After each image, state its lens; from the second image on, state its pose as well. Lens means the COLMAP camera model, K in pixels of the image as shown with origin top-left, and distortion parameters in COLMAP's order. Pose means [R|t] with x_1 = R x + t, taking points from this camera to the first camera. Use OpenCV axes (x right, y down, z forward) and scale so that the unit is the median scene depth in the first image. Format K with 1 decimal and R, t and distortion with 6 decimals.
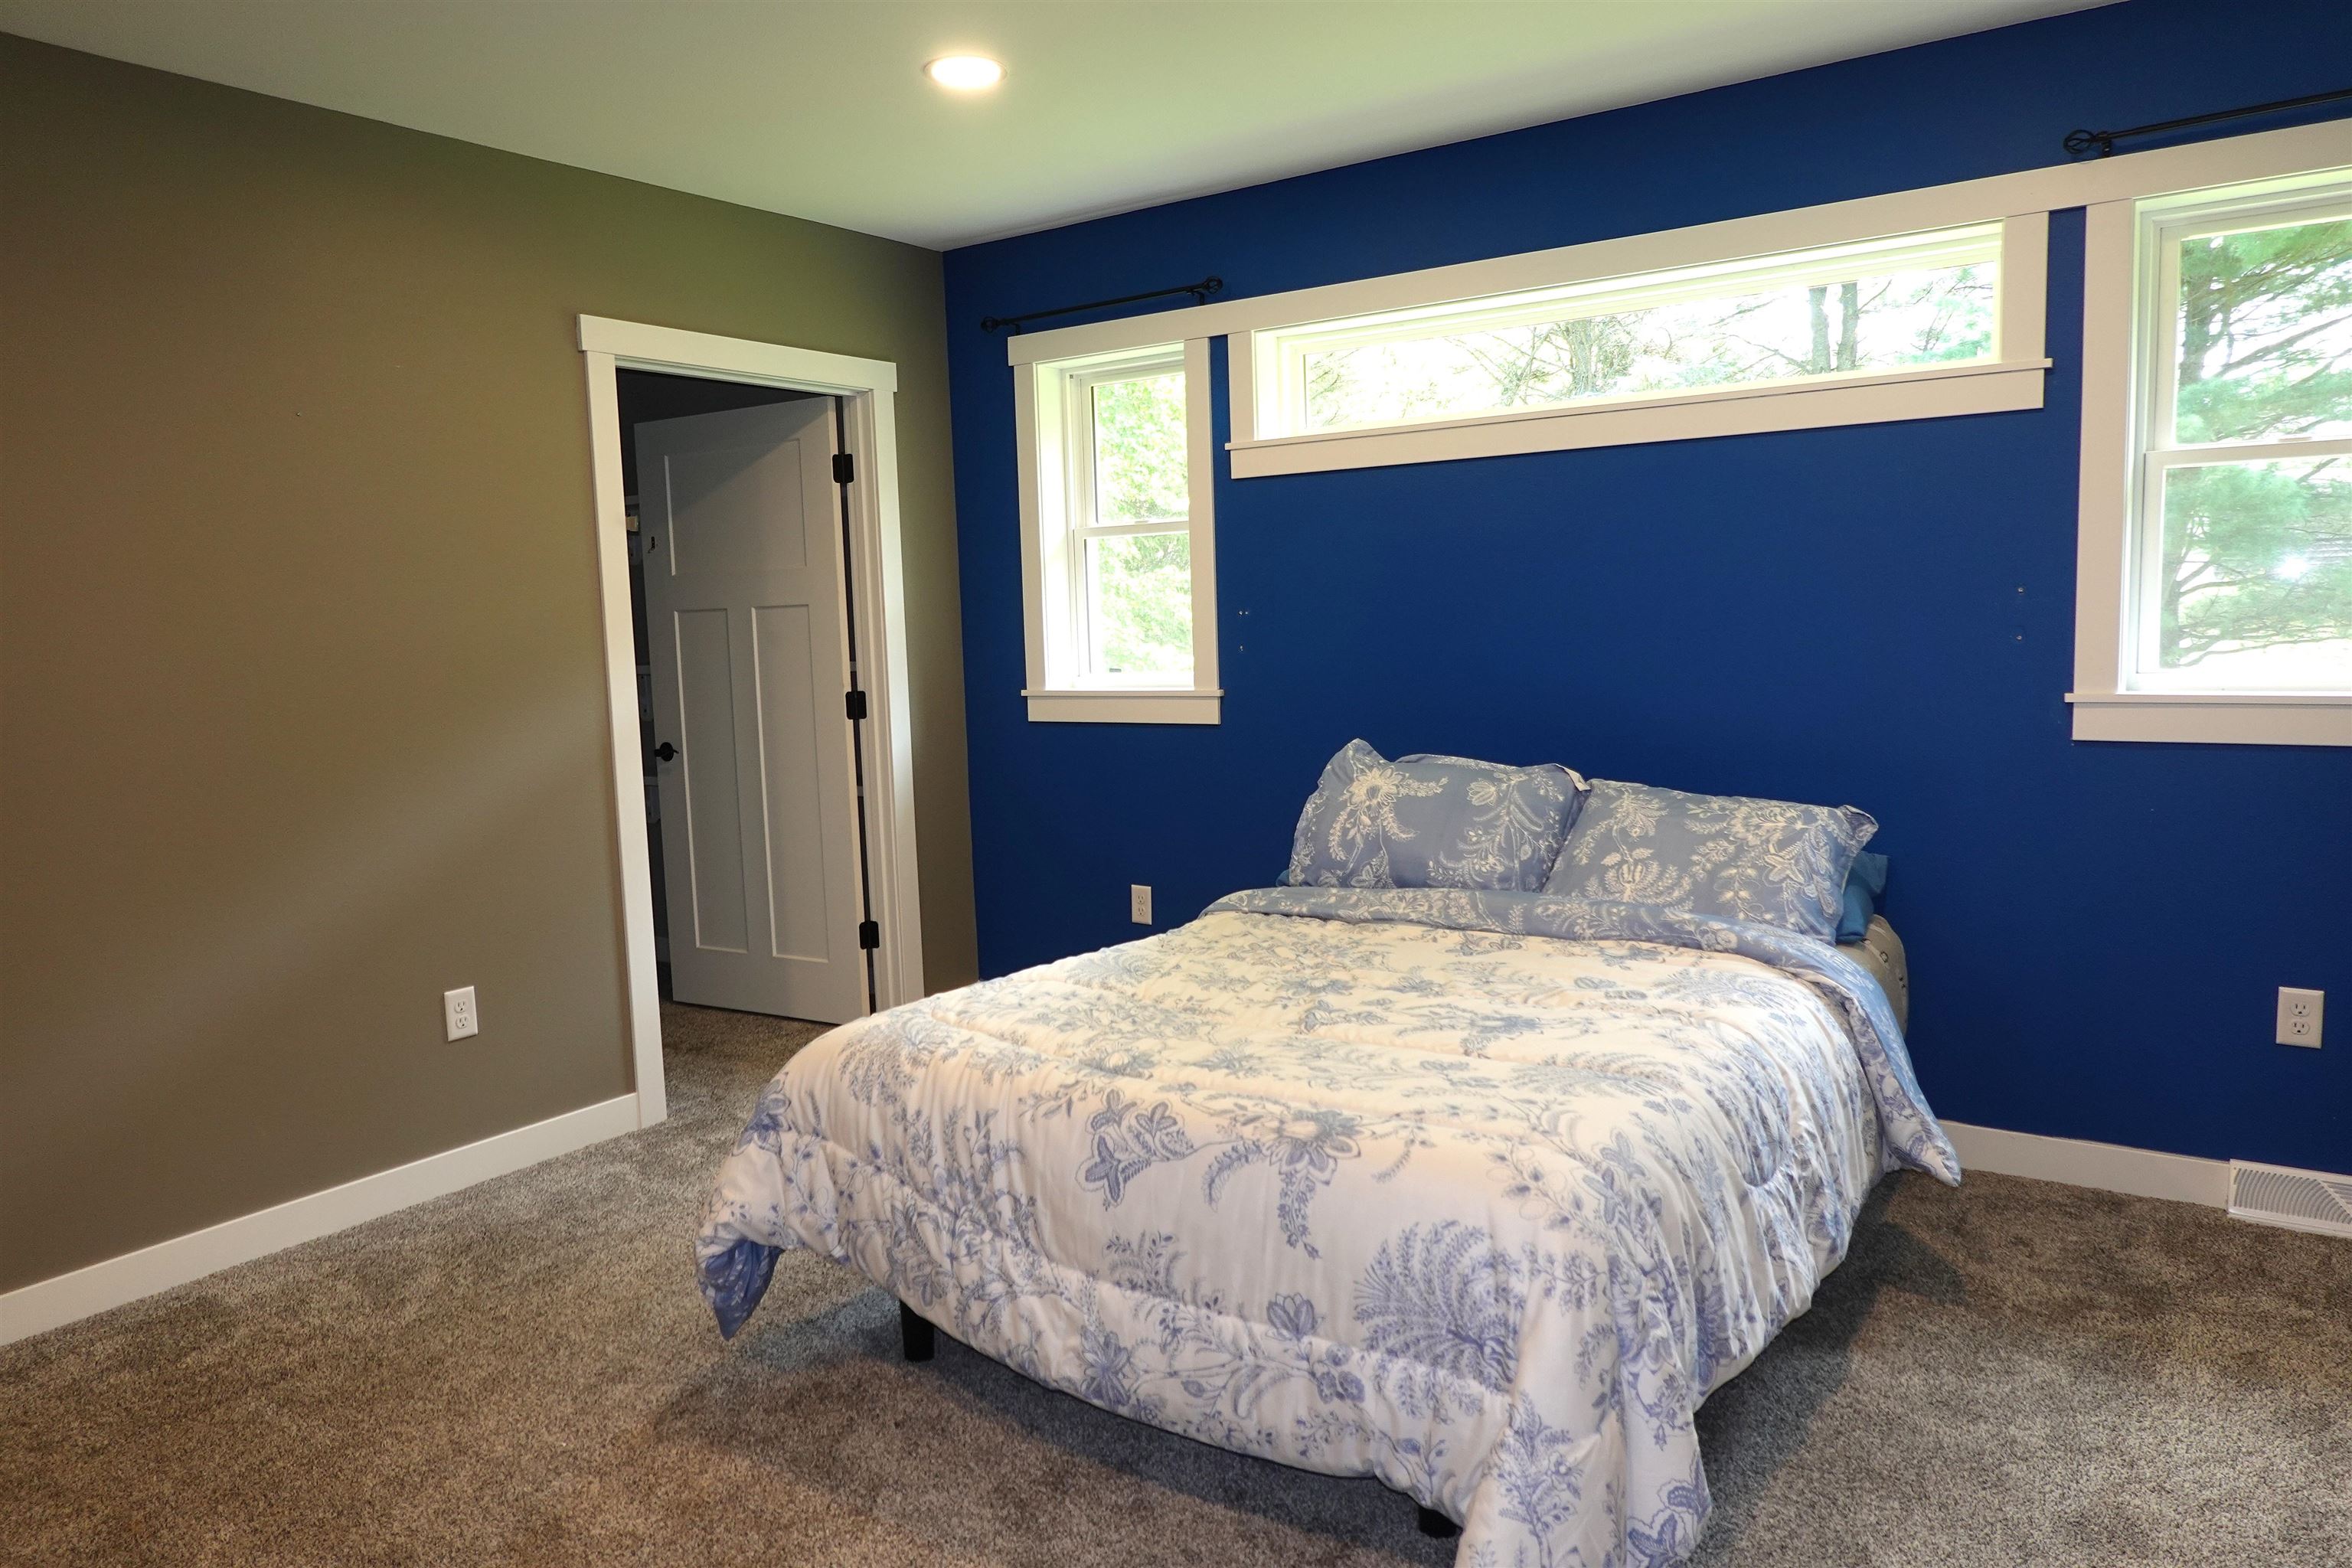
lens RADIAL K [[1614.8, 0, 1176.0], [0, 1614.8, 784.0], [0, 0, 1]] dist [0.049983, 0.001759]
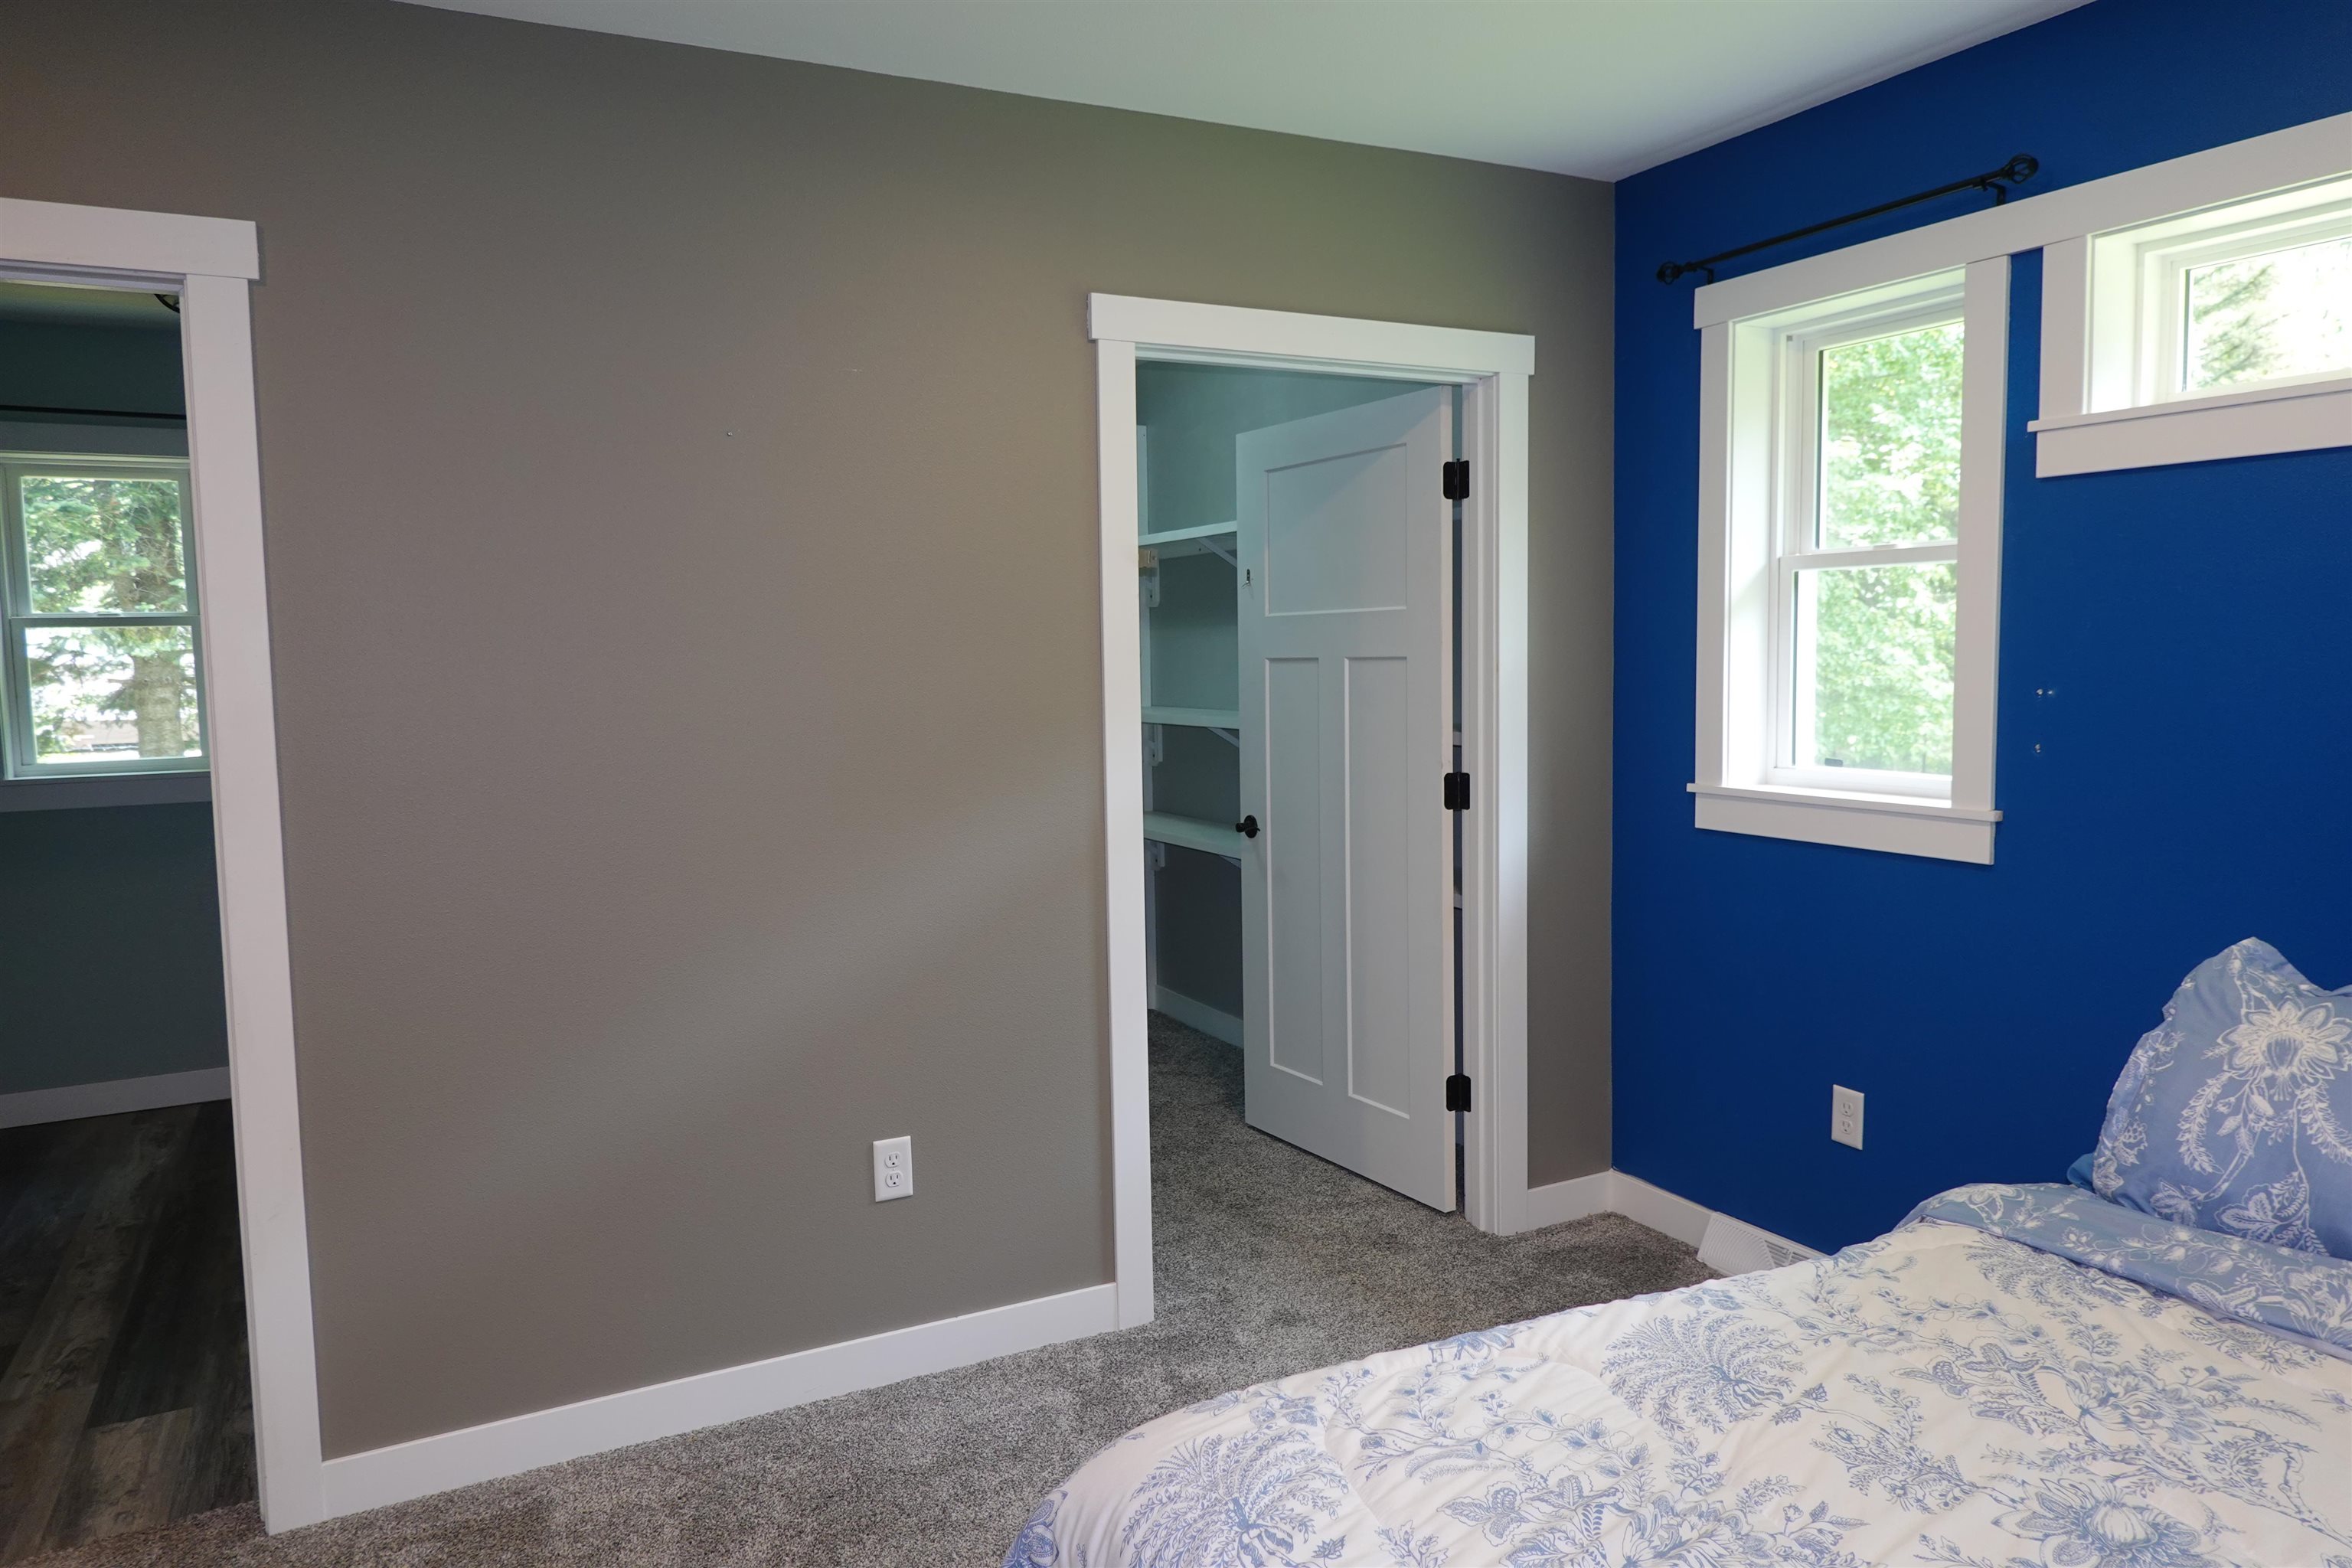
lens RADIAL K [[1588.8, 0, 1176.7], [0, 1588.8, 769.4], [0, 0, 1]] dist [0.004953, 0.008971]
pose [[0.884755, 0.058547, -0.462364, 0.035429], [-0.065106, 0.997877, 0.001774, -0.063318], [0.461486, 0.028533, 0.886689, 0.344329]]
